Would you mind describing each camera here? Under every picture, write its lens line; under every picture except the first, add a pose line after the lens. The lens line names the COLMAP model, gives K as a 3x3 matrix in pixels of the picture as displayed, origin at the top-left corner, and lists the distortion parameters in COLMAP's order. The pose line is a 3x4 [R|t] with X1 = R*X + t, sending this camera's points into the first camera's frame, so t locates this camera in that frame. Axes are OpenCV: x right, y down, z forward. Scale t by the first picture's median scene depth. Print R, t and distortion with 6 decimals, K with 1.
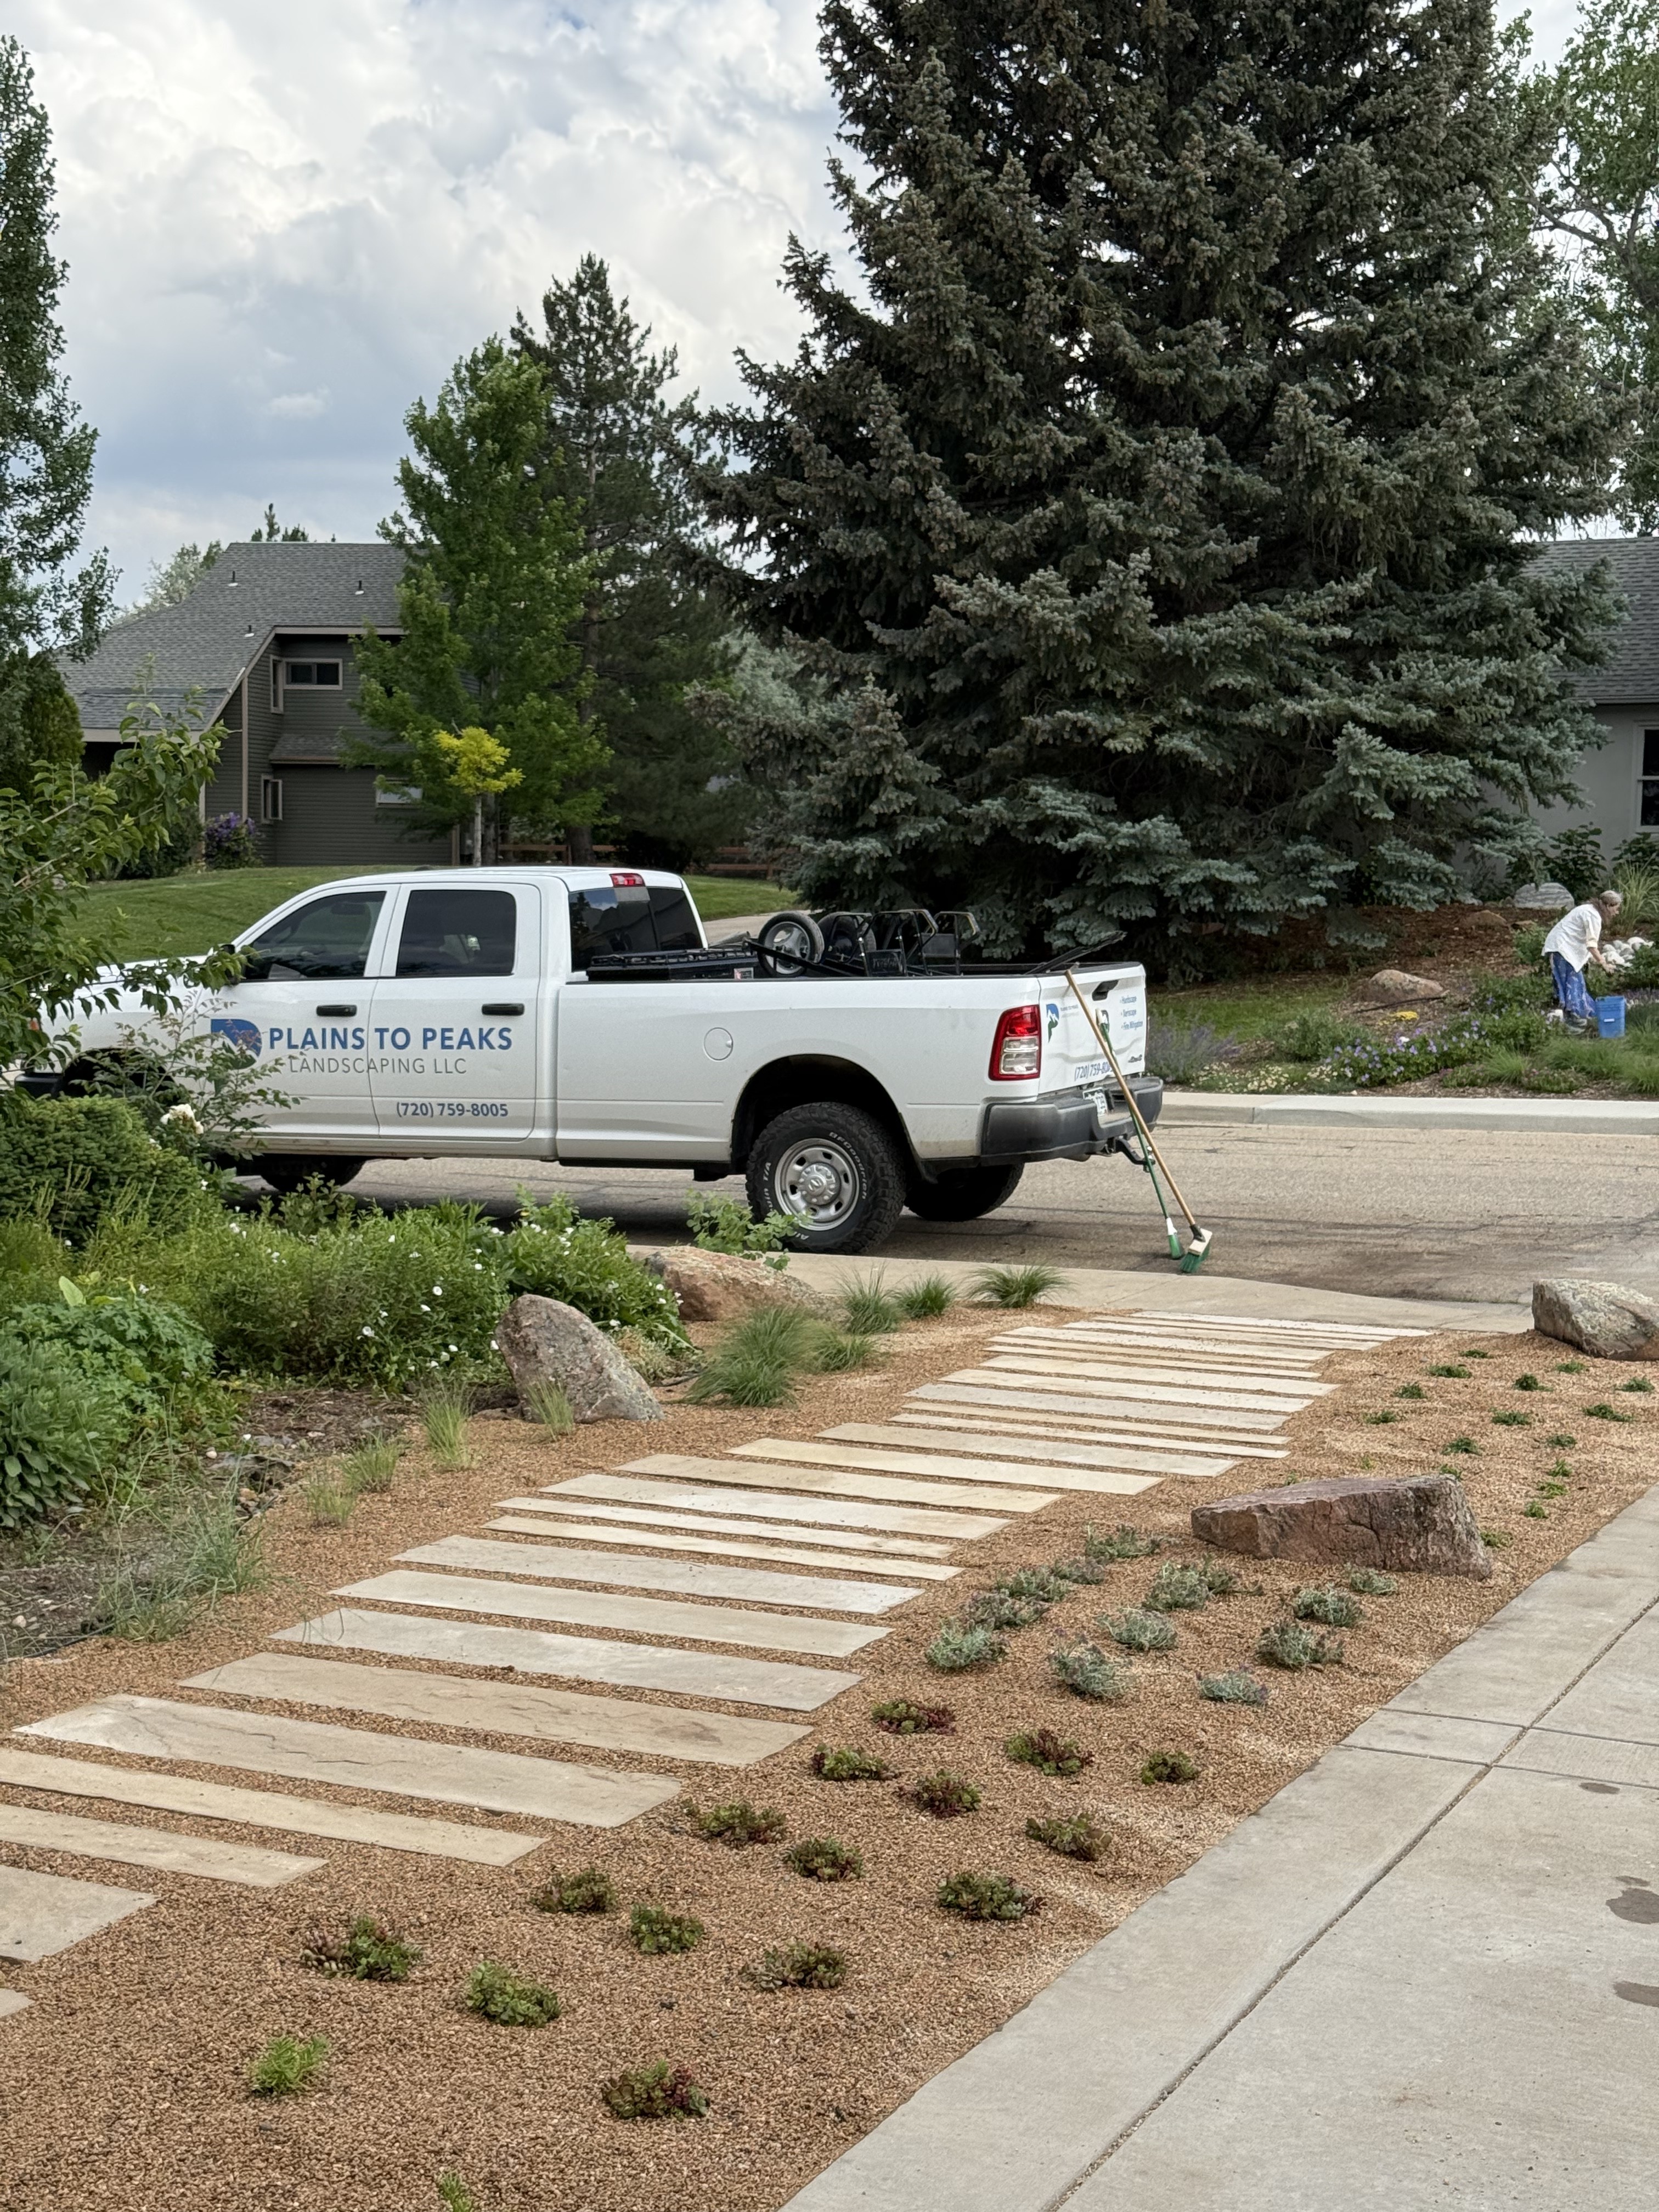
lens RADIAL K [[3079.5, 0, 829.5], [0, 3079.5, 1106.0], [0, 0, 1]] dist [0.192290, -0.428521]
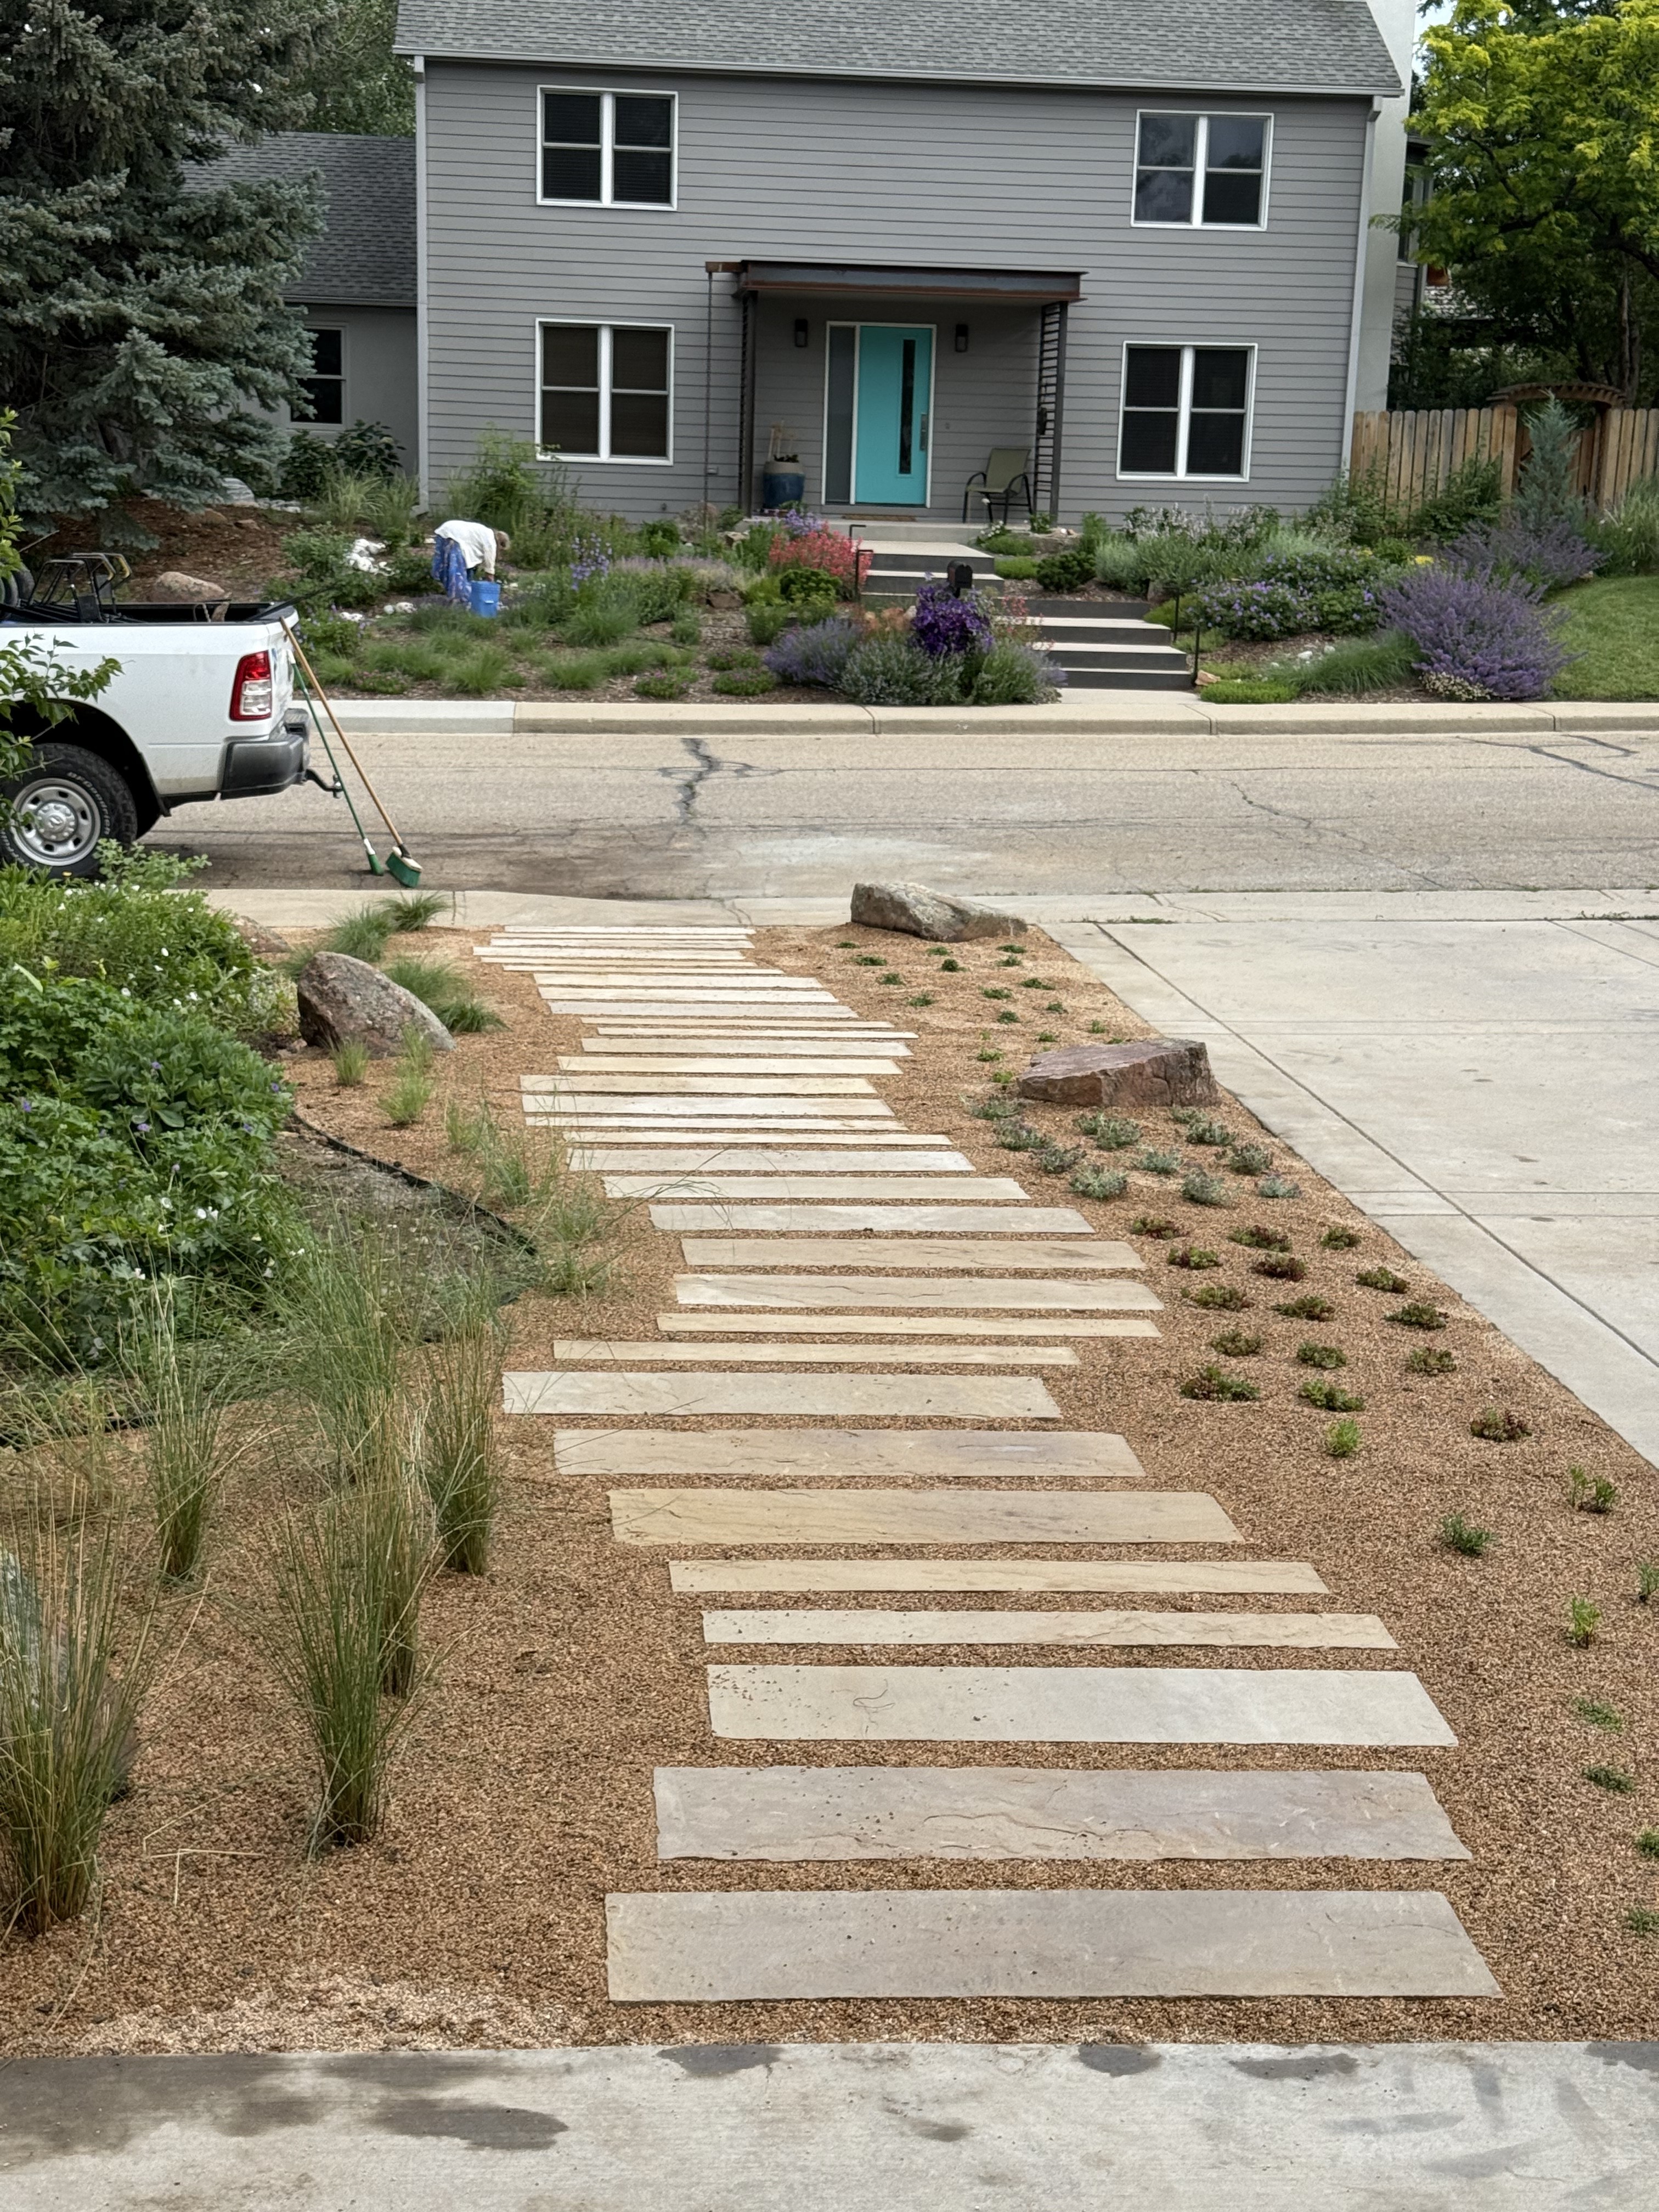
lens RADIAL K [[3079.5, 0, 829.5], [0, 3079.5, 1106.0], [0, 0, 1]] dist [0.192290, -0.428521]
pose [[0.865870, -0.091707, 0.491792, -0.162252], [0.021190, 0.988895, 0.147096, -0.015721], [-0.499820, -0.116945, 0.858198, -0.035088]]
